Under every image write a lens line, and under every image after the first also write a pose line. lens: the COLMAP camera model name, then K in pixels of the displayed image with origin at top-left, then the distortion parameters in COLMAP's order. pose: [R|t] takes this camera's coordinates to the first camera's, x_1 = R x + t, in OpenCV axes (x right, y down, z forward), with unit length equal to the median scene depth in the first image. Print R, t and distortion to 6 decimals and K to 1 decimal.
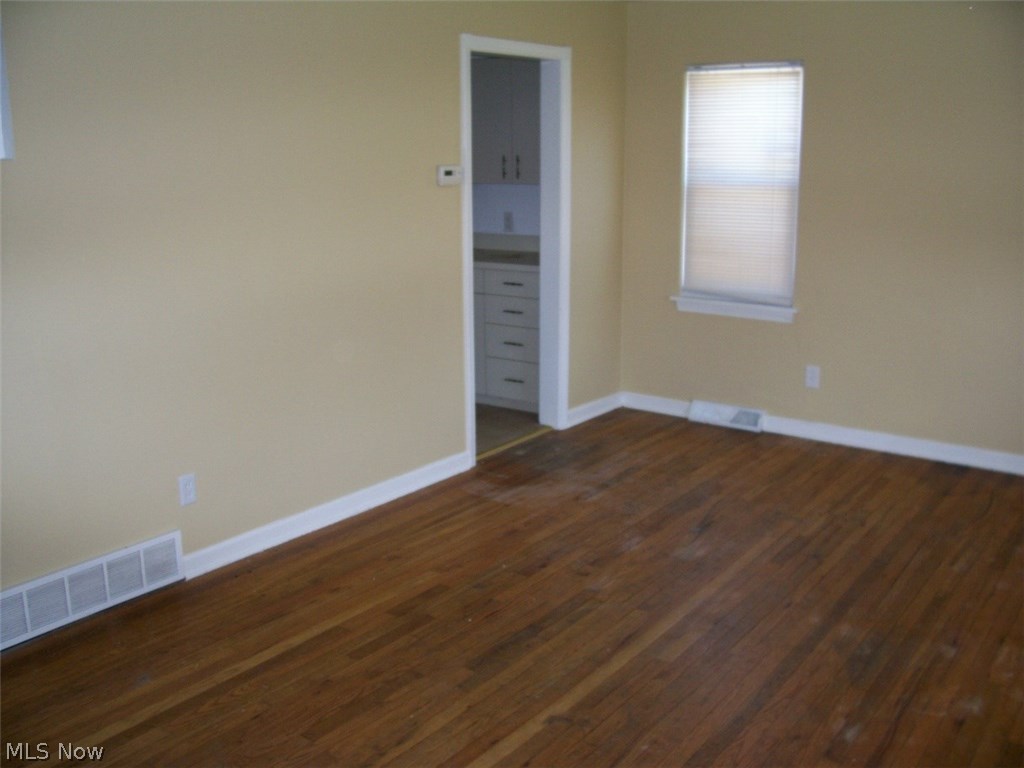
lens RADIAL K [[1004.0, 0, 512.0], [0, 1004.0, 384.0], [0, 0, 1]] dist [-0.185063, 0.166830]
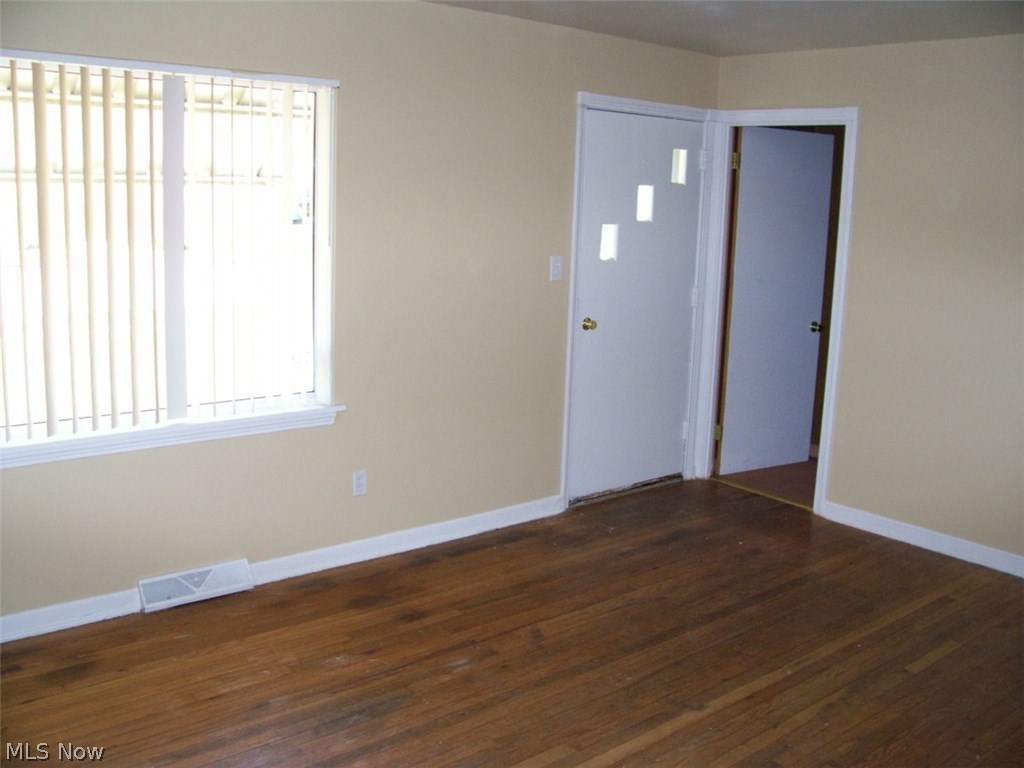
lens RADIAL K [[1004.0, 0, 512.0], [0, 1004.0, 384.0], [0, 0, 1]] dist [-0.185063, 0.166830]
pose [[-0.973763, -0.065540, 0.217924, 0.029044], [0.027948, 0.915937, 0.400347, -0.451028], [-0.225843, 0.395934, -0.890074, 1.877056]]
